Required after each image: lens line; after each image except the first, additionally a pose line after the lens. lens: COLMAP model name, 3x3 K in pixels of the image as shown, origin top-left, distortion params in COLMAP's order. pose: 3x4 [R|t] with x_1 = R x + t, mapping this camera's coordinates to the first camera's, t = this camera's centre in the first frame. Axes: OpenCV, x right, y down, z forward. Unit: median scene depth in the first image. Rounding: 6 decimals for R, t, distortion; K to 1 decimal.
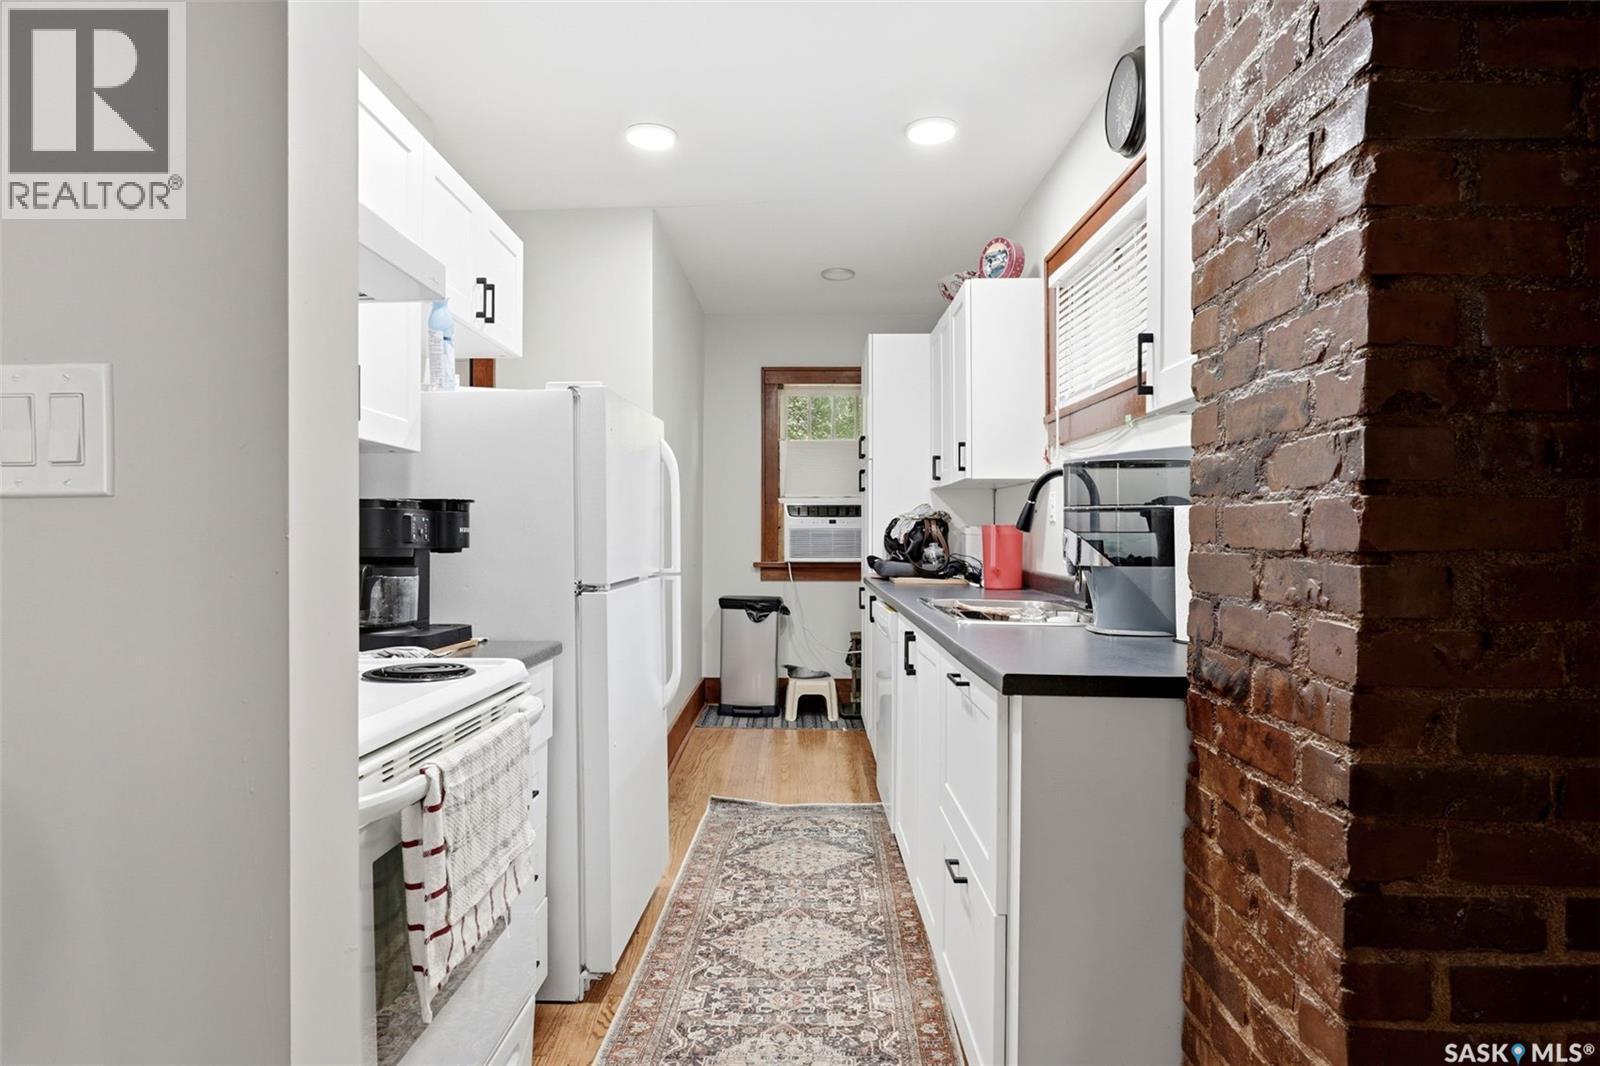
lens RADIAL K [[861.0, 0, 799.3], [0, 861.0, 537.1], [0, 0, 1]] dist [-0.007947, 0.004357]
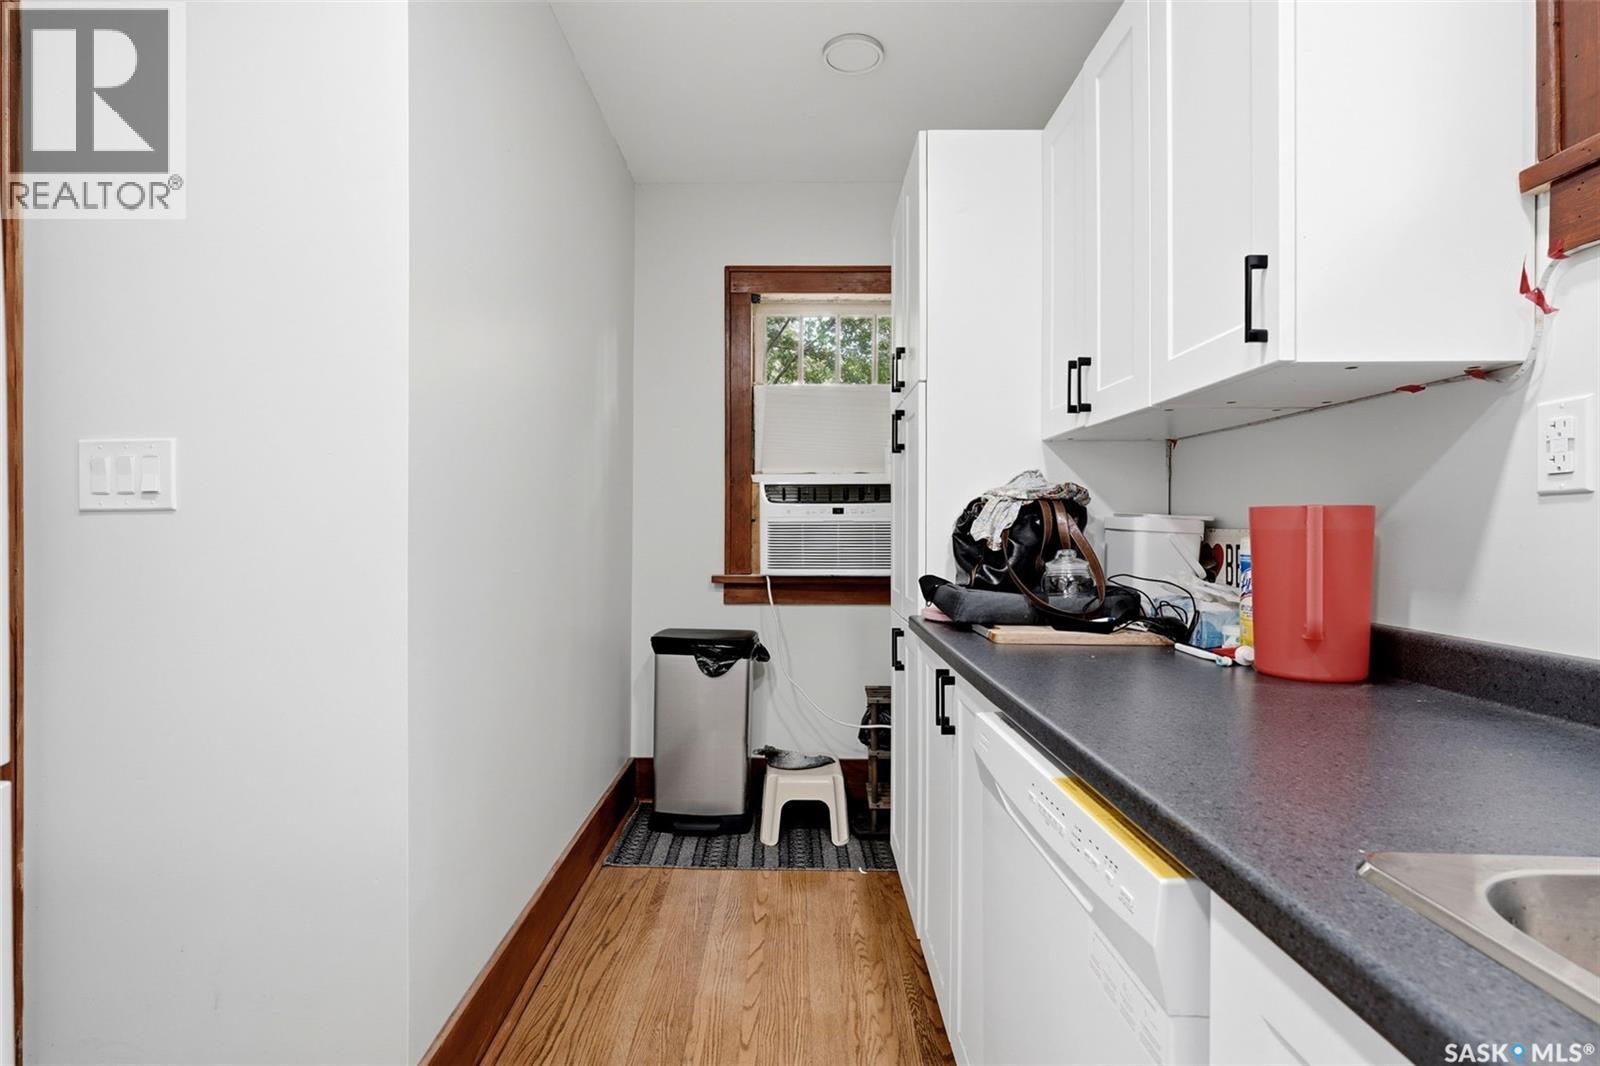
lens RADIAL K [[798.6, 0, 784.7], [0, 798.6, 532.4], [0, 0, 1]] dist [0.004159, -0.002135]
pose [[0.999959, 0.000144, -0.009079, 0.006900], [-0.000149, 1.000000, -0.000586, -0.002374], [0.009079, 0.000587, 0.999959, 0.552559]]
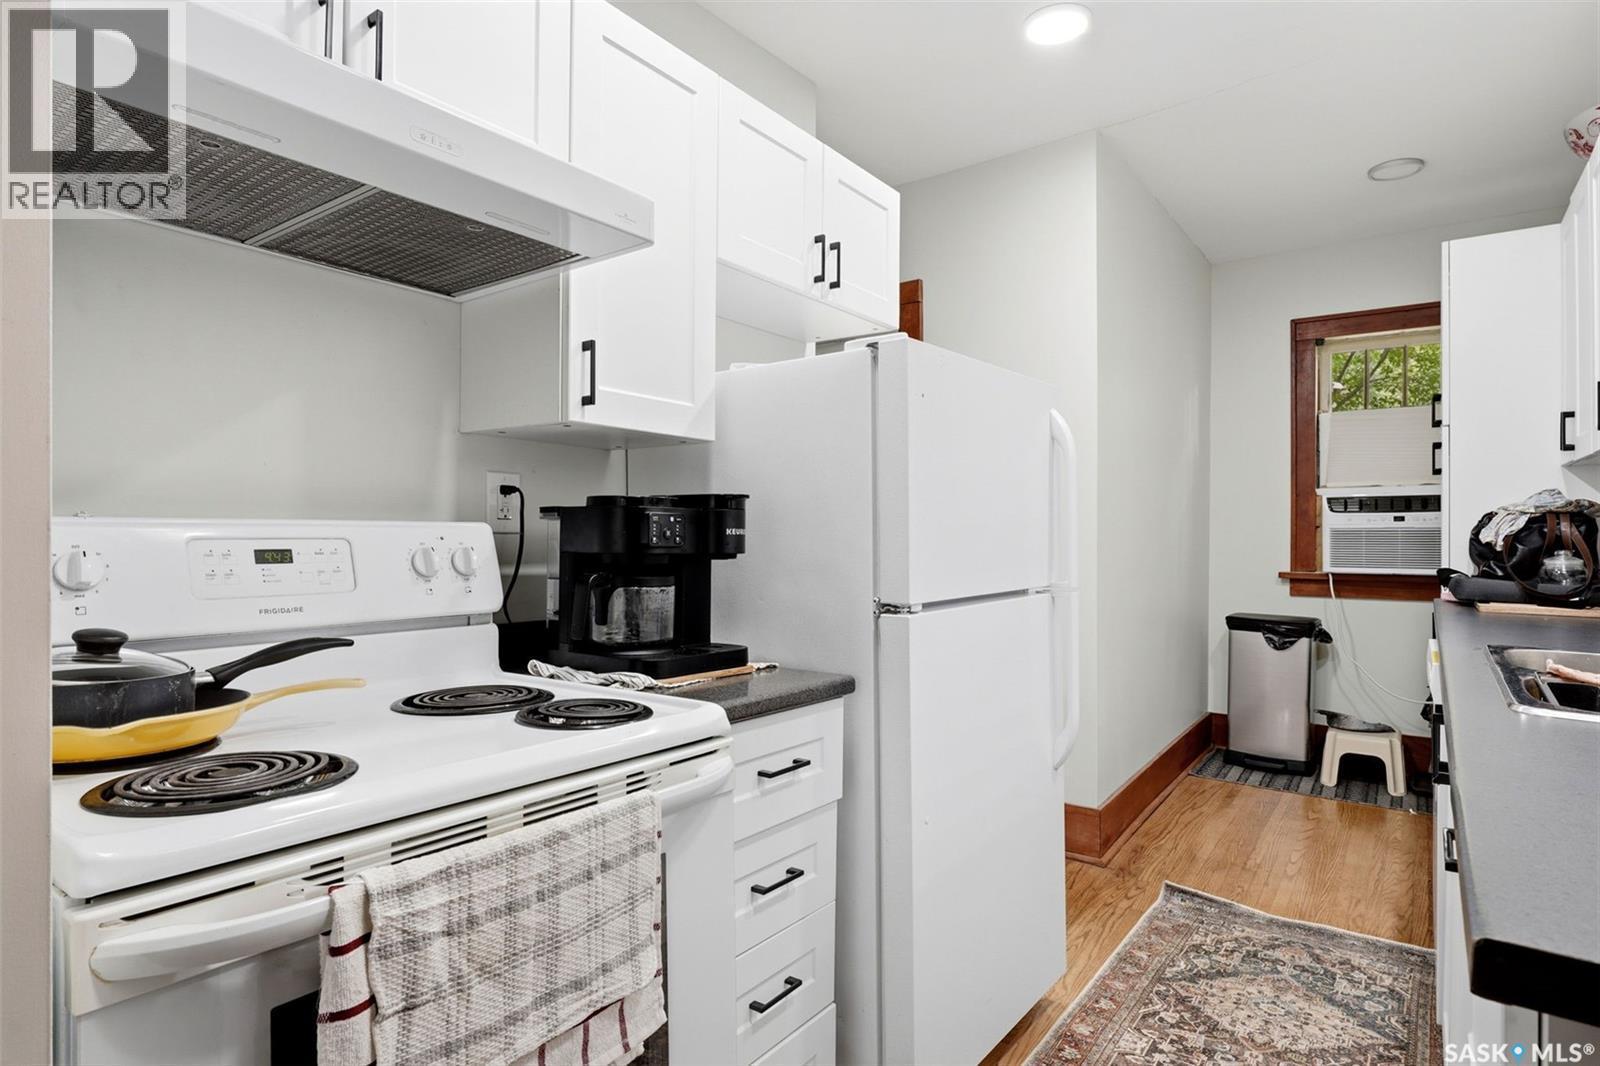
lens RADIAL K [[861.0, 0, 823.2], [0, 861.0, 532.8], [0, 0, 1]] dist [-0.007947, 0.004357]
pose [[0.821469, 0.000297, -0.570253, 0.067634], [-0.003186, 0.999987, -0.004068, -0.001864], [0.570244, 0.005158, 0.821459, 0.170146]]
